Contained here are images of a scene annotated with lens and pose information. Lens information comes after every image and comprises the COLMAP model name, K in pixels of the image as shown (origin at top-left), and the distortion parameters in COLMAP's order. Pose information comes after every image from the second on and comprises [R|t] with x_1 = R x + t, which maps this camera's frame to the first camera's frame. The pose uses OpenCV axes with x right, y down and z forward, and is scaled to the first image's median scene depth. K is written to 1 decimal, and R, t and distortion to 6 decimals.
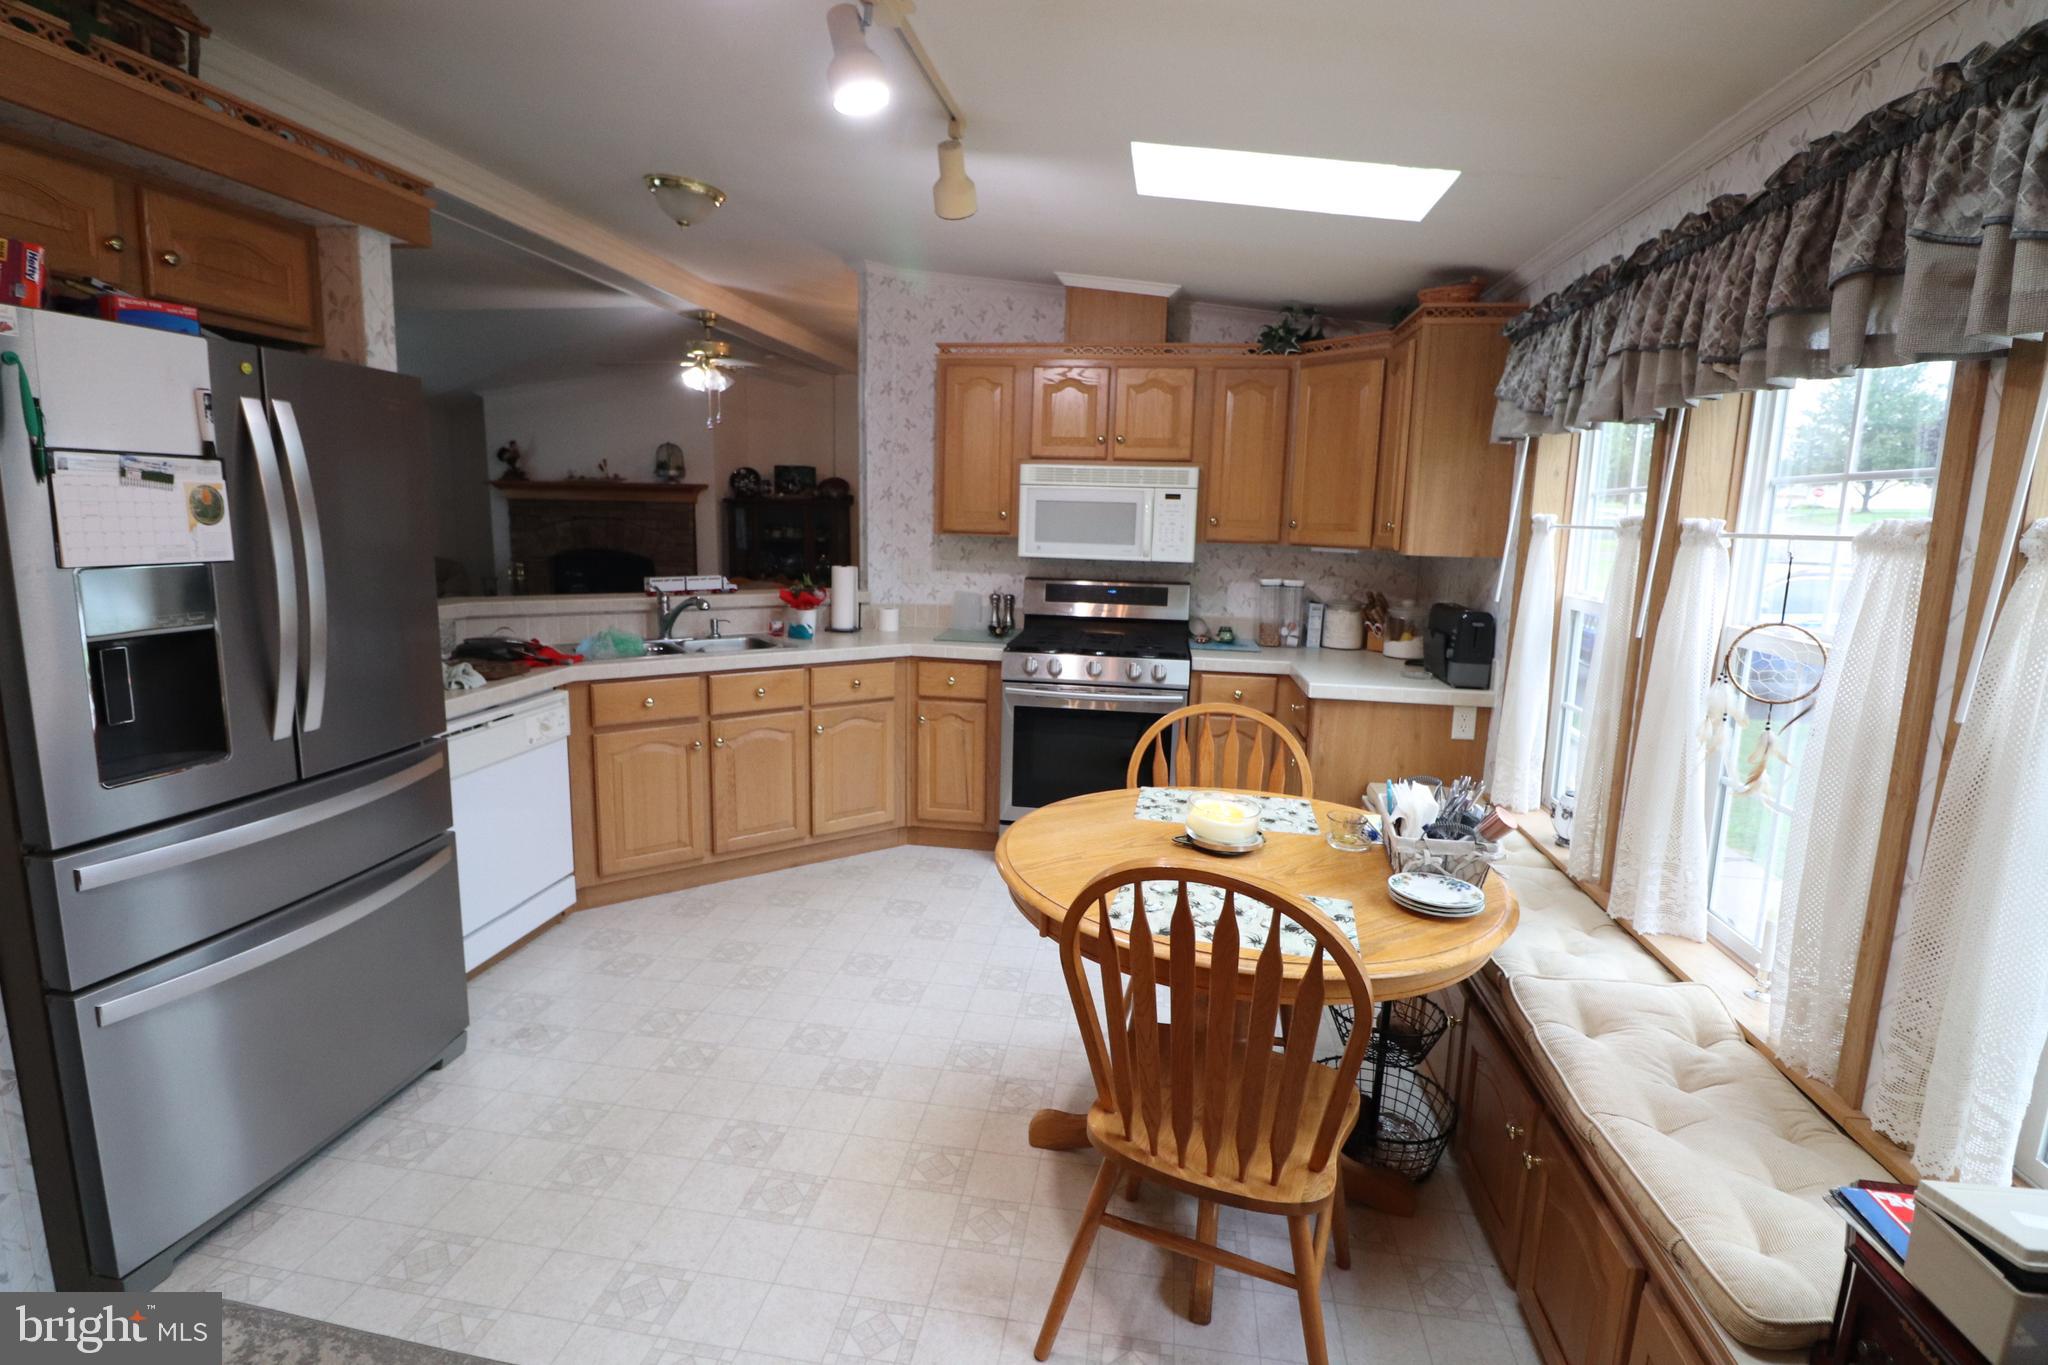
lens RADIAL K [[947.0, 0, 1016.1], [0, 947.0, 661.4], [0, 0, 1]] dist [-0.005900, -0.011442]
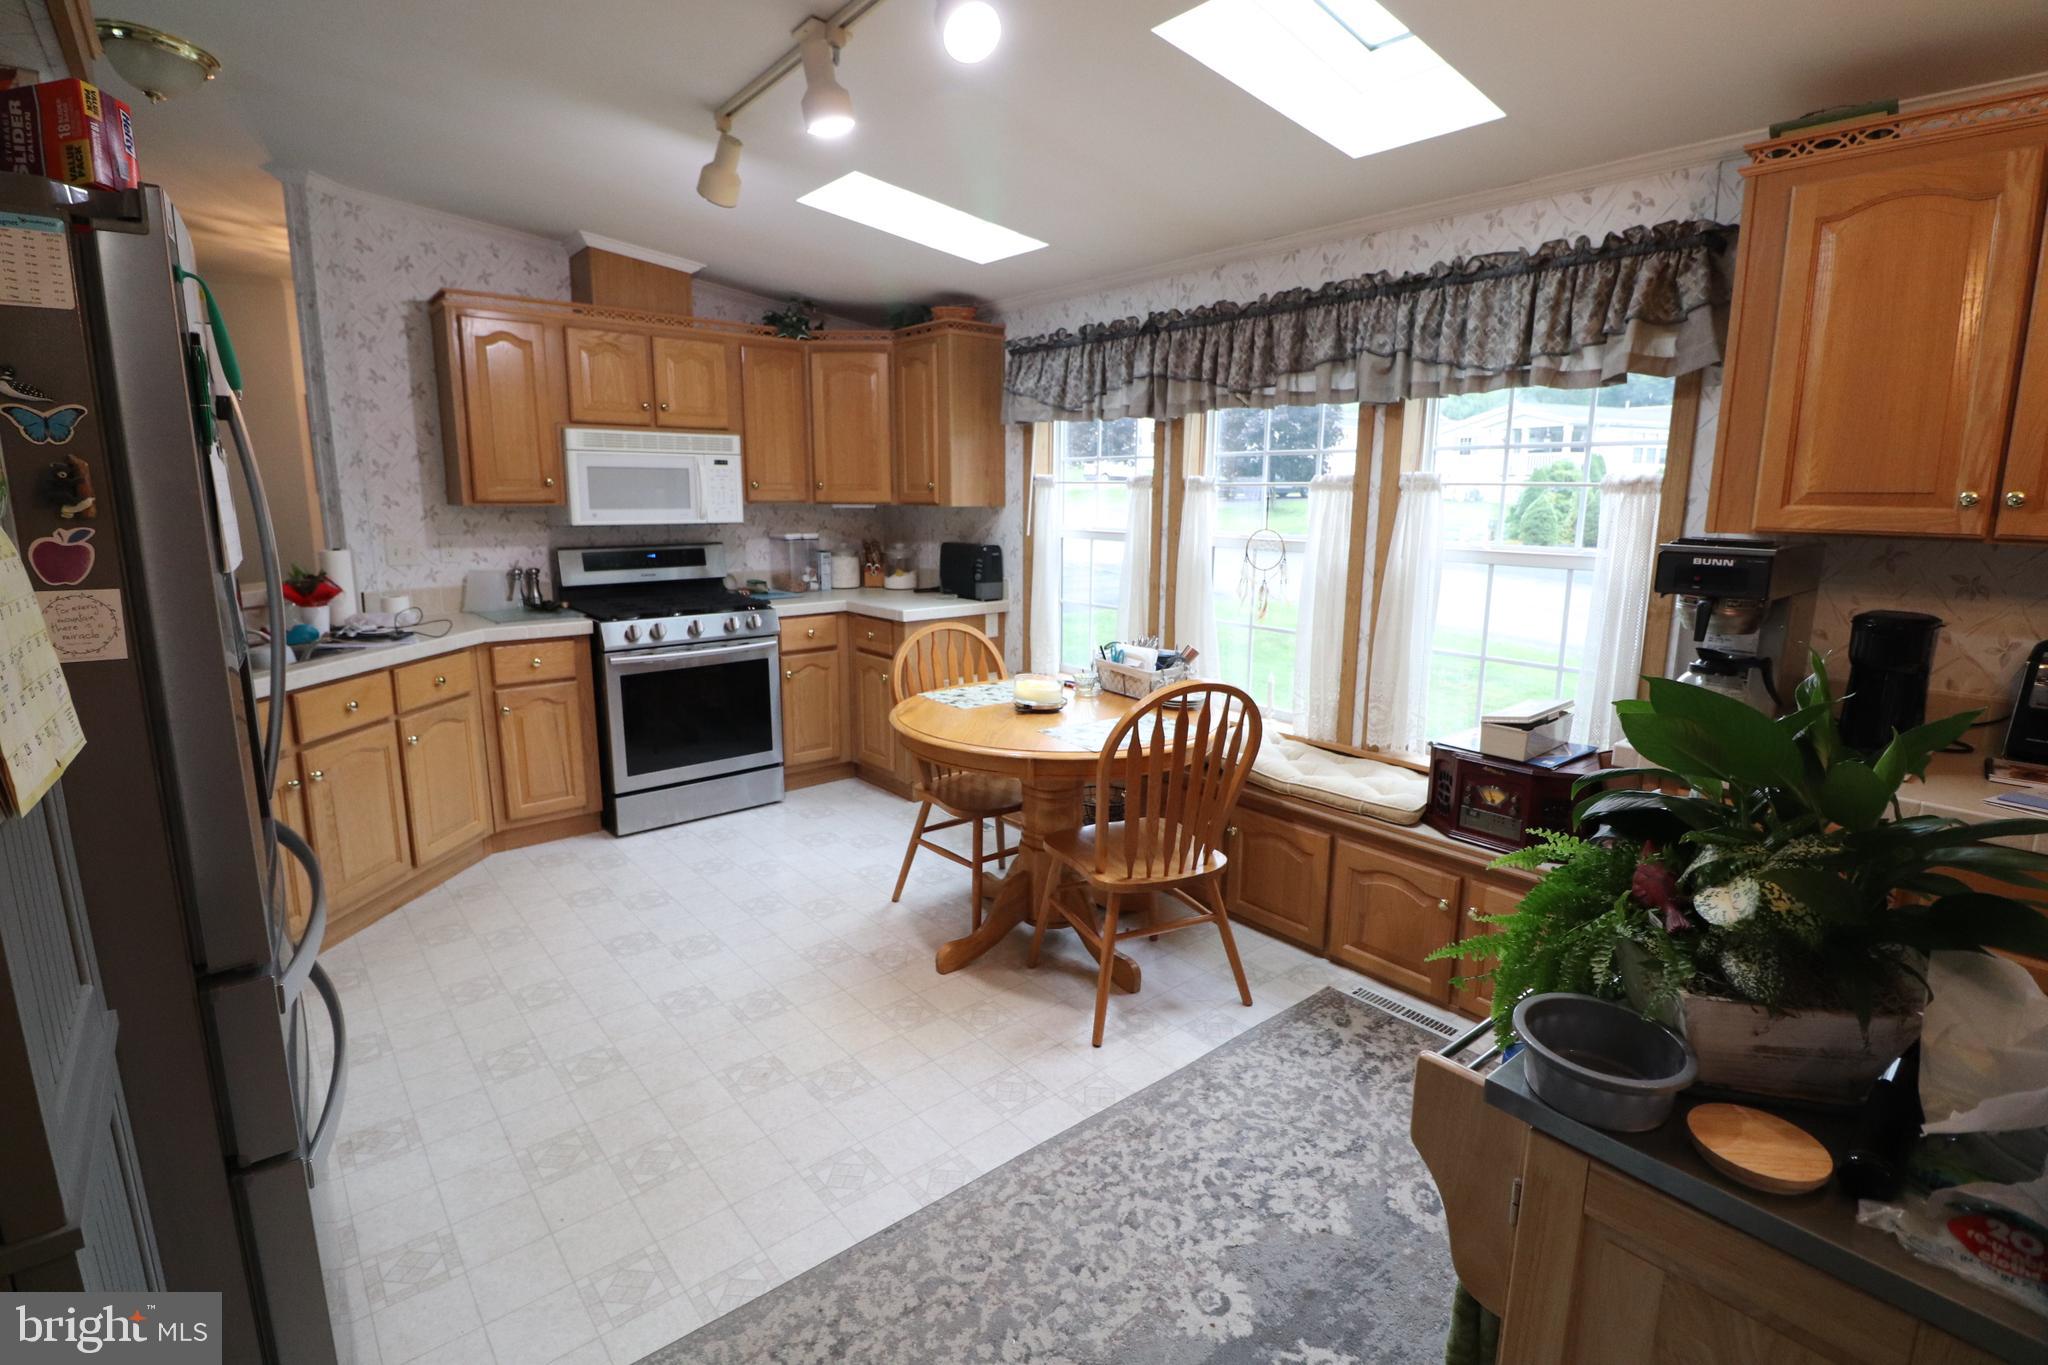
lens RADIAL K [[947.0, 0, 1016.1], [0, 947.0, 661.4], [0, 0, 1]] dist [-0.005900, -0.011442]
pose [[0.657344, -0.155739, 0.737322, -0.447814], [0.127182, 0.987305, 0.095154, -0.009066], [-0.742781, 0.031225, 0.668806, 0.031151]]
